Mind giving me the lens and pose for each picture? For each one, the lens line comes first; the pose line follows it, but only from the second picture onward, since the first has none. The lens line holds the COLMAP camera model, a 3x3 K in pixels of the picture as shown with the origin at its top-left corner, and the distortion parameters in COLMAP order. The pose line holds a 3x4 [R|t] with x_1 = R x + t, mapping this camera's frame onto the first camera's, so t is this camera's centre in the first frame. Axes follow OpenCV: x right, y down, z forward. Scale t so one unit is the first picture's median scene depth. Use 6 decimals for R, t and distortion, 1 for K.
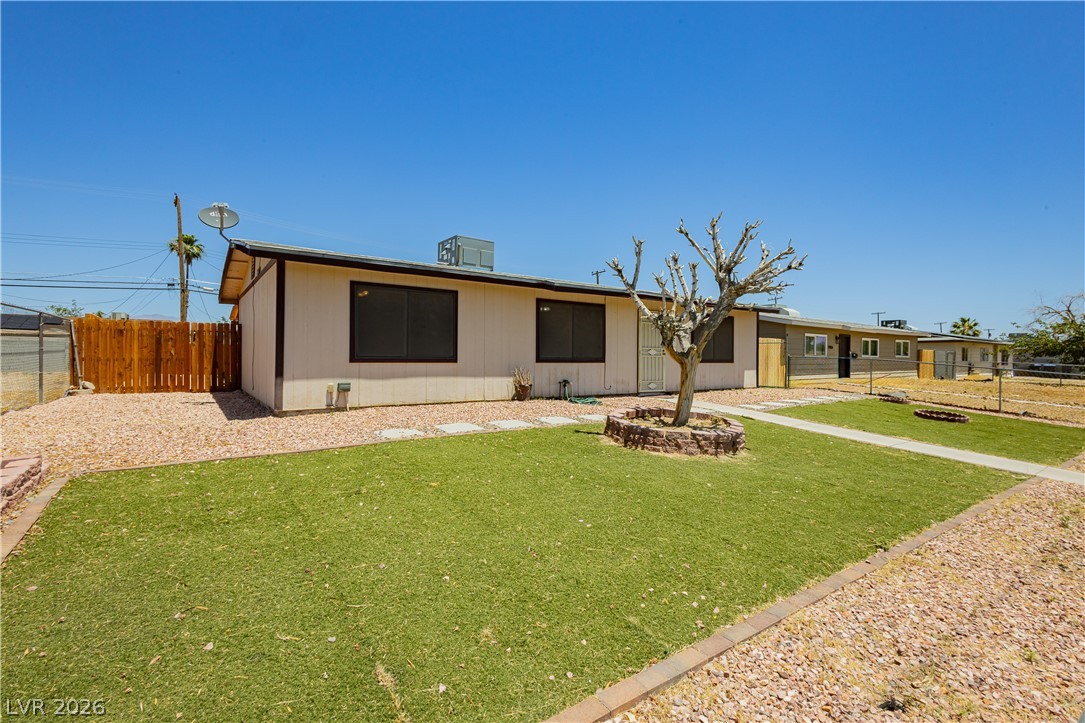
lens RADIAL K [[504.3, 0, 532.3], [0, 504.3, 357.7], [0, 0, 1]] dist [0.011424, -0.000571]
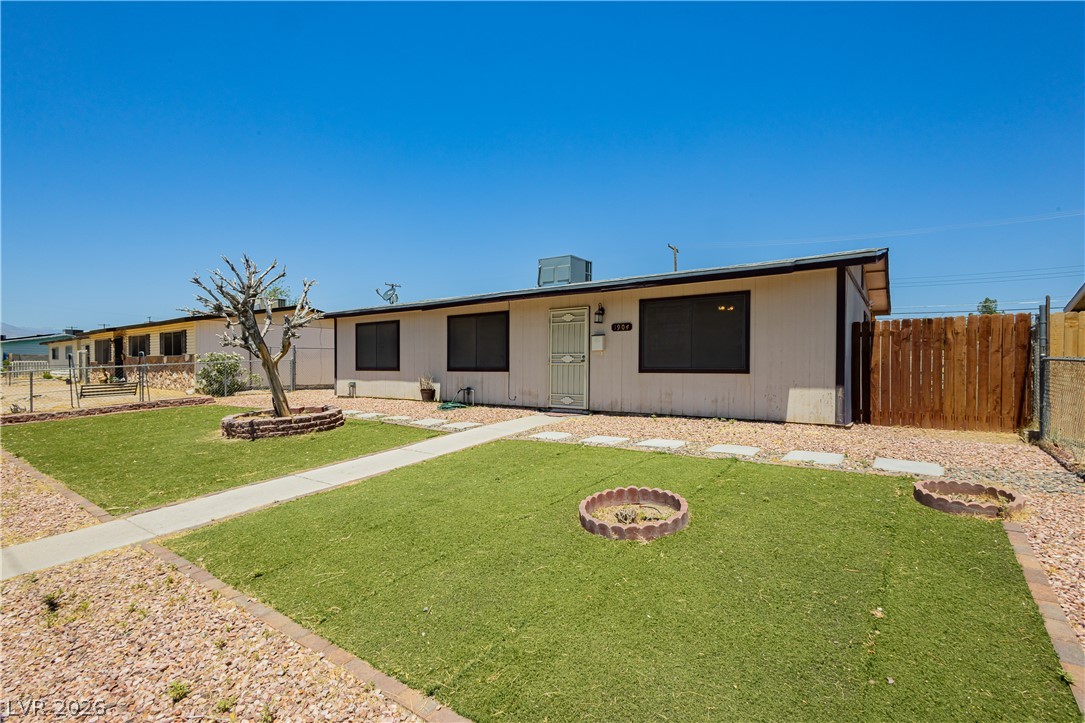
lens RADIAL K [[504.3, 0, 543.2], [0, 504.3, 373.0], [0, 0, 1]] dist [0.011424, -0.000571]
pose [[0.313457, 0.000198, -0.949602, 1.143295], [-0.000733, 1.000000, -0.000034, 0.013117], [0.949602, 0.000707, 0.313457, 0.815304]]
